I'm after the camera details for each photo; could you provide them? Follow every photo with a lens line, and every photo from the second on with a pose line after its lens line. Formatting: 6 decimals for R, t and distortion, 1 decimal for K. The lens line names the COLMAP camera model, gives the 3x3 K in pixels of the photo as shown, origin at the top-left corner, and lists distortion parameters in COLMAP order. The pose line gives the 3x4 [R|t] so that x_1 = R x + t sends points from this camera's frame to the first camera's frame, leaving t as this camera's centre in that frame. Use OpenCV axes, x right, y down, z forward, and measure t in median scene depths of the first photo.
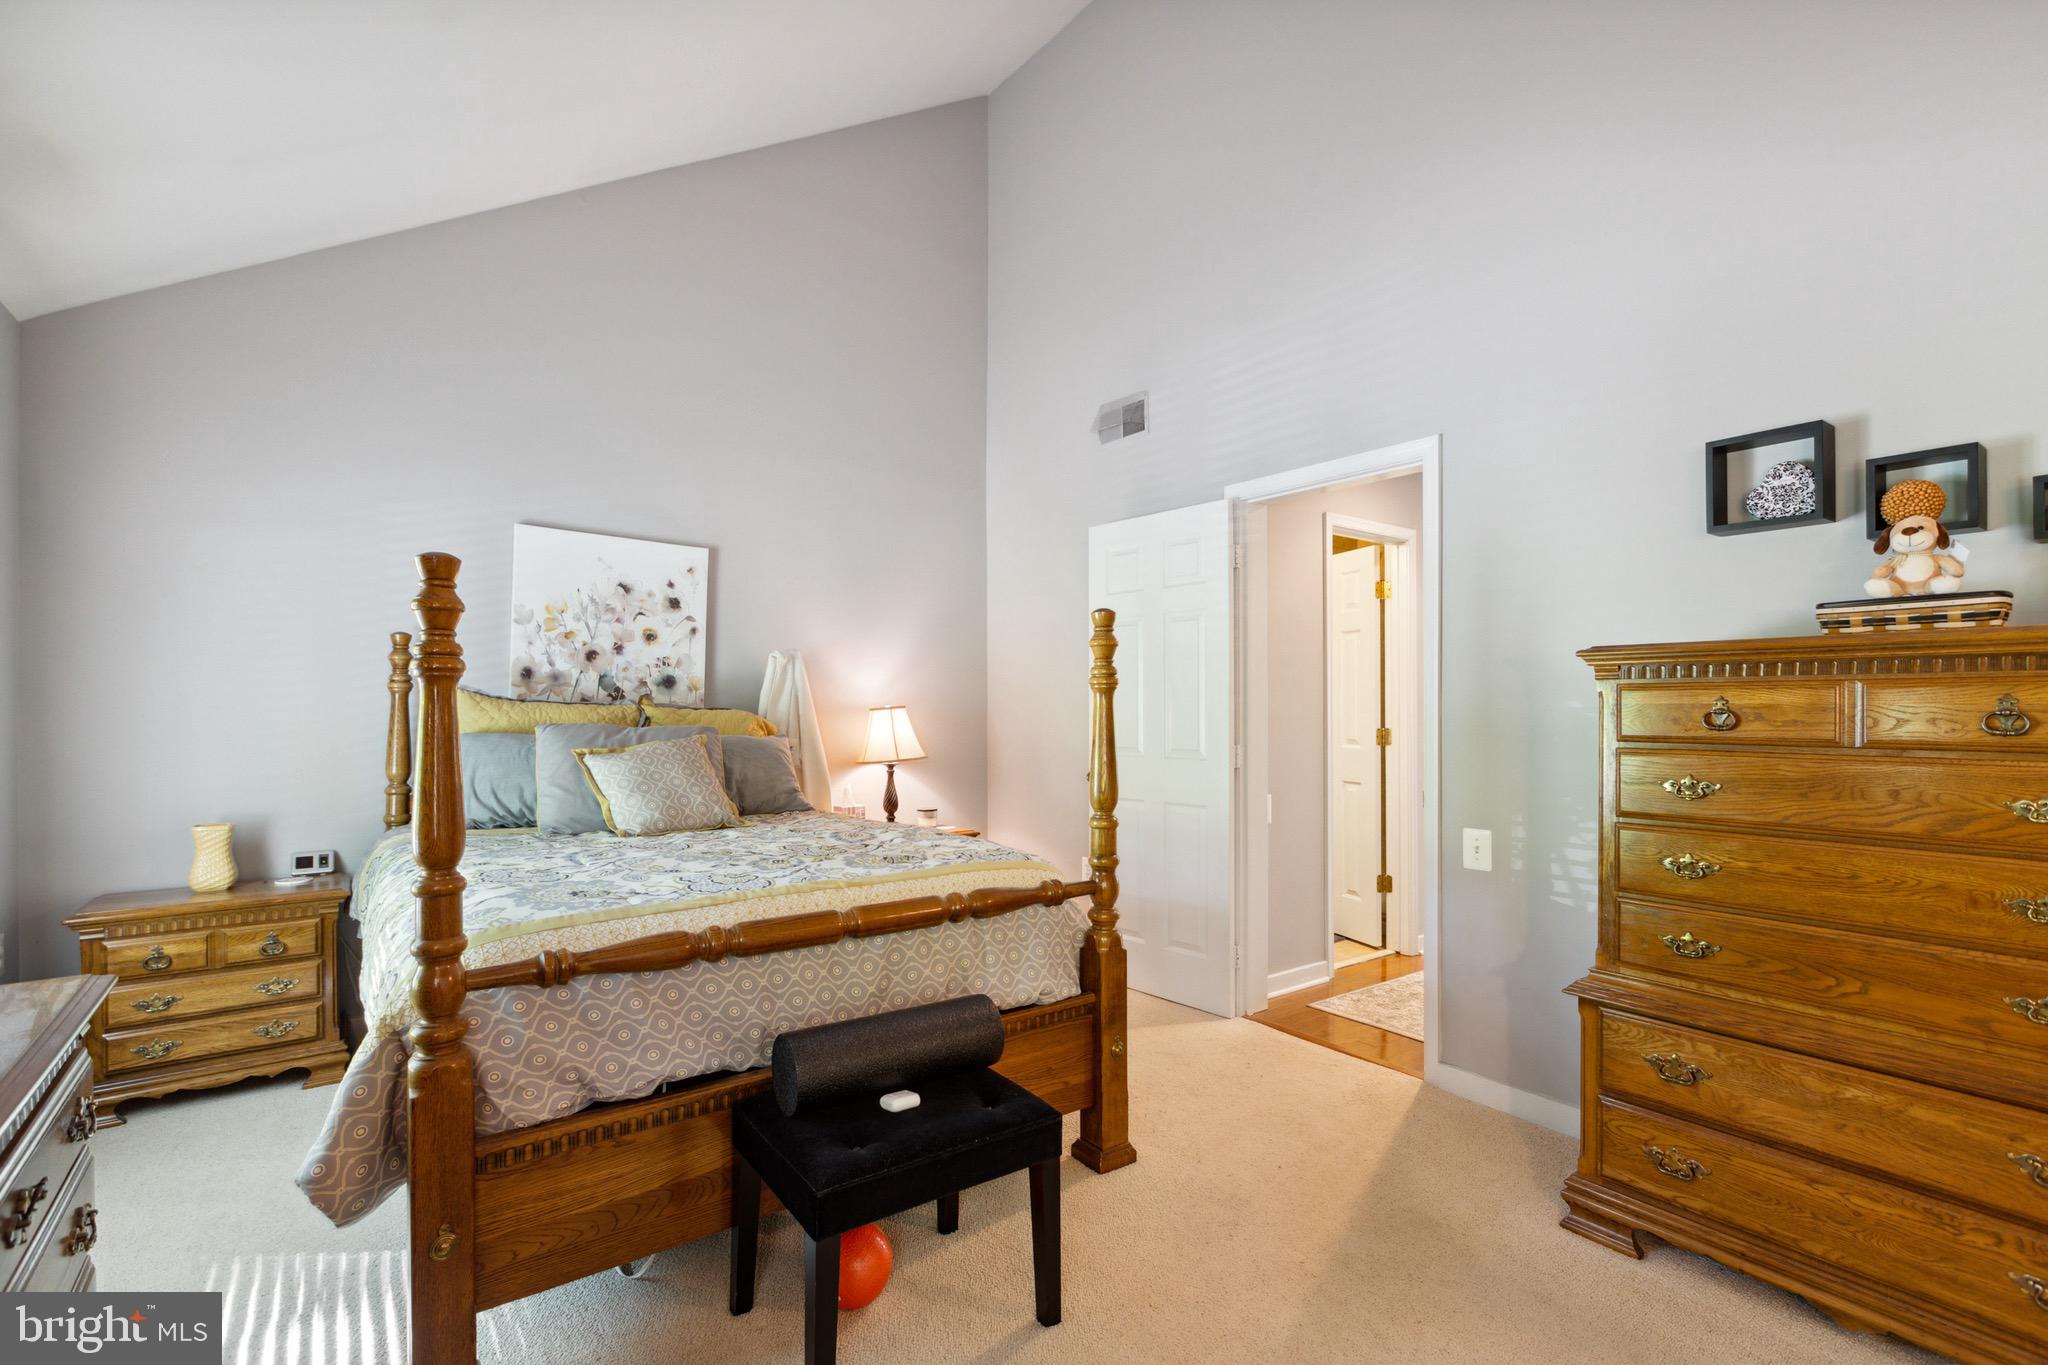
lens RADIAL K [[922.9, 0, 1030.6], [0, 922.9, 712.4], [0, 0, 1]] dist [0.001264, 0.000143]
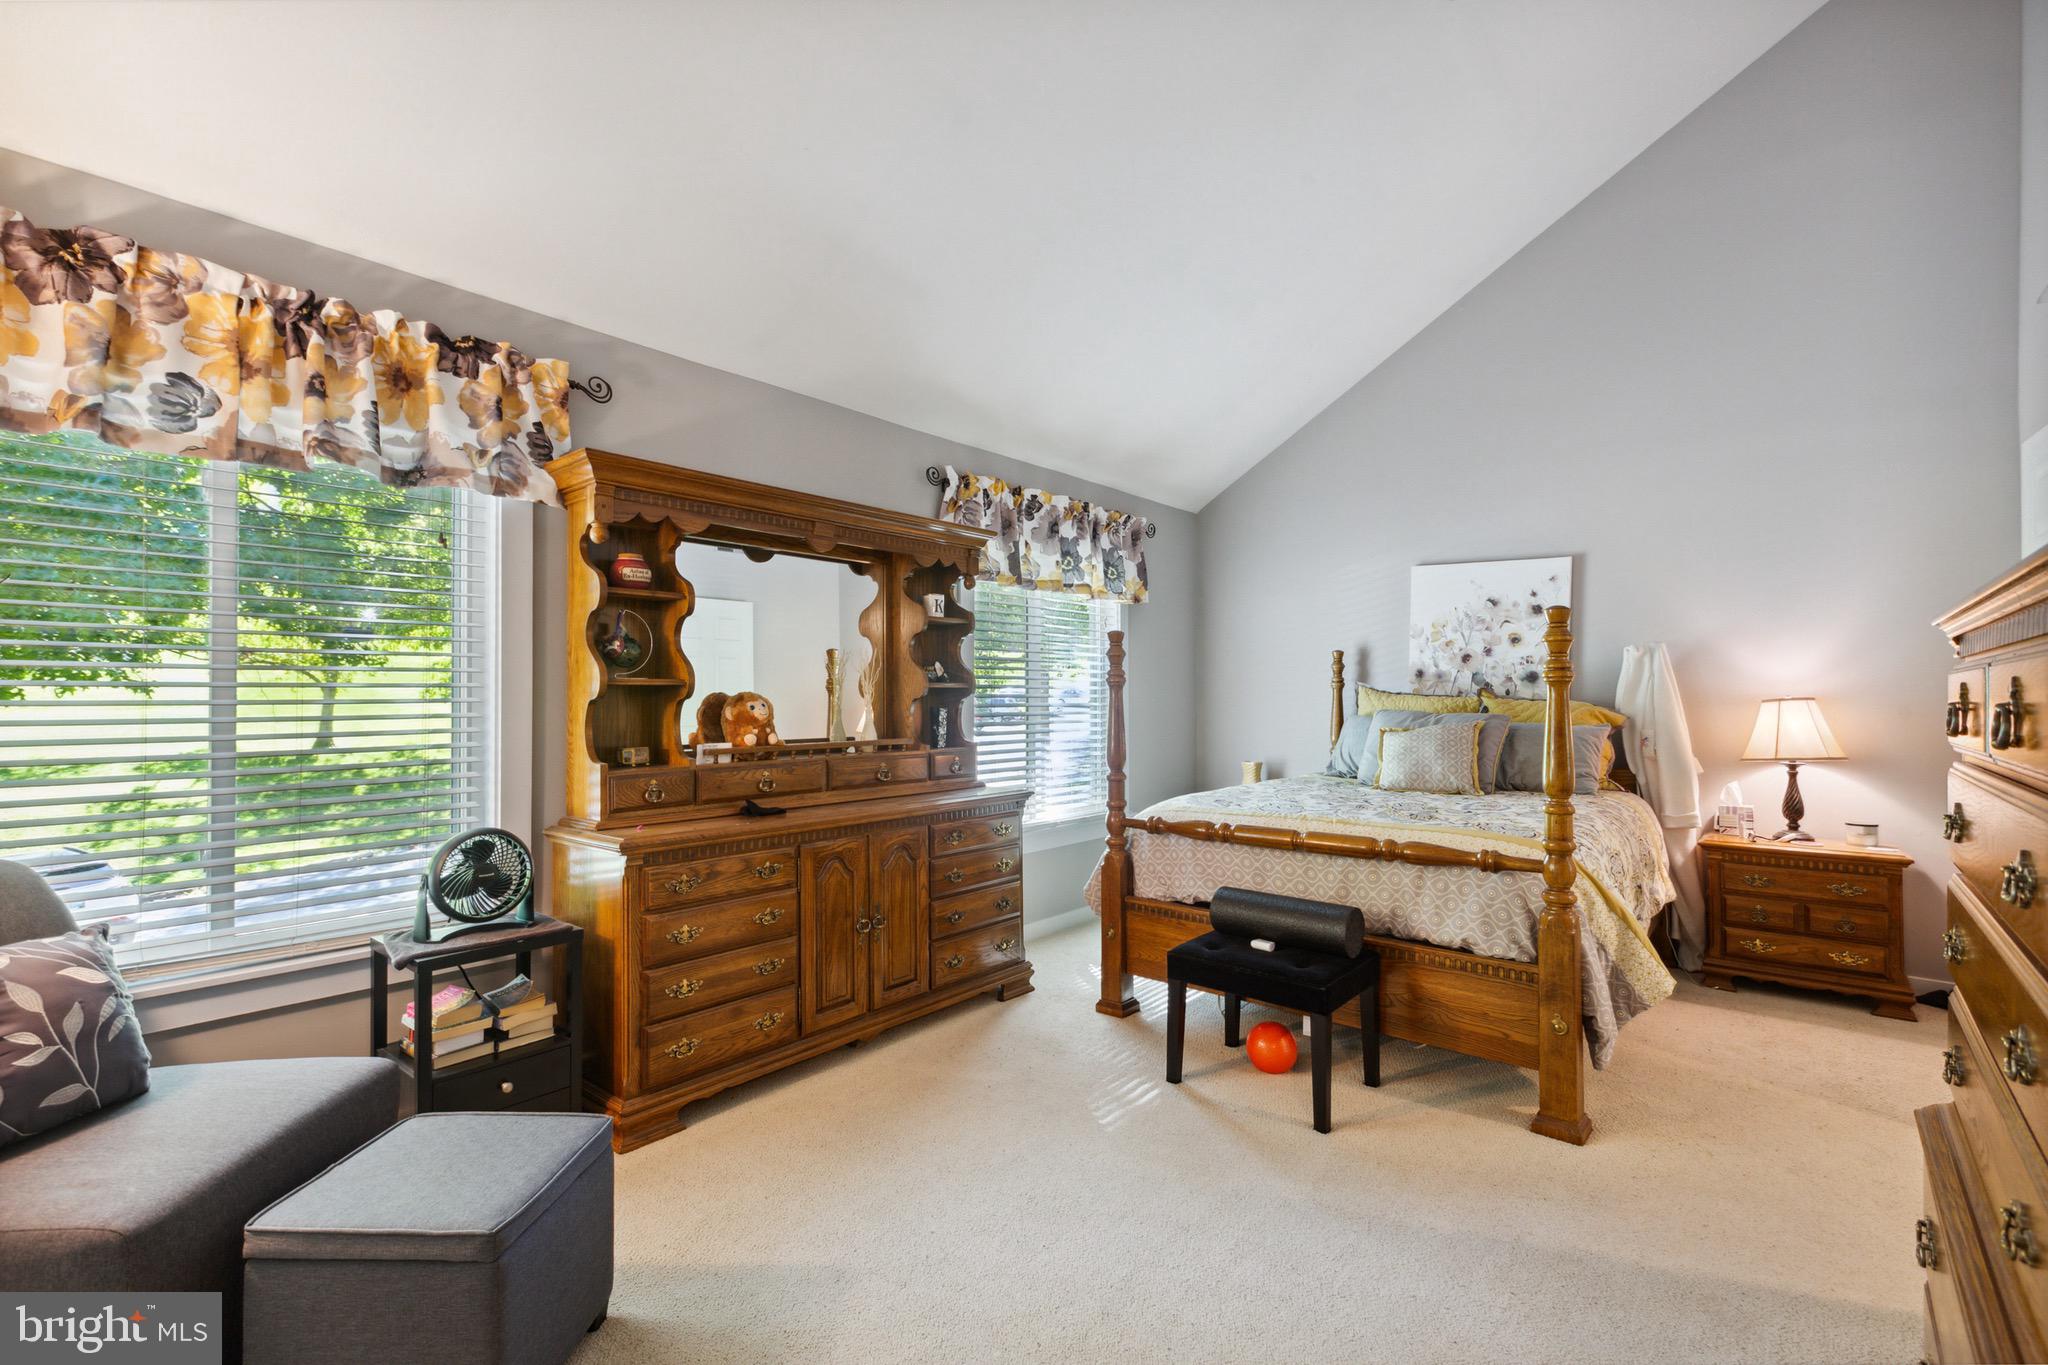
lens RADIAL K [[922.9, 0, 1030.6], [0, 922.9, 712.4], [0, 0, 1]] dist [0.001264, 0.000143]
pose [[0.231824, 0.016122, -0.972624, 0.647208], [-0.005999, 0.999867, 0.015143, -0.002131], [0.972739, 0.002324, 0.231890, 0.115597]]
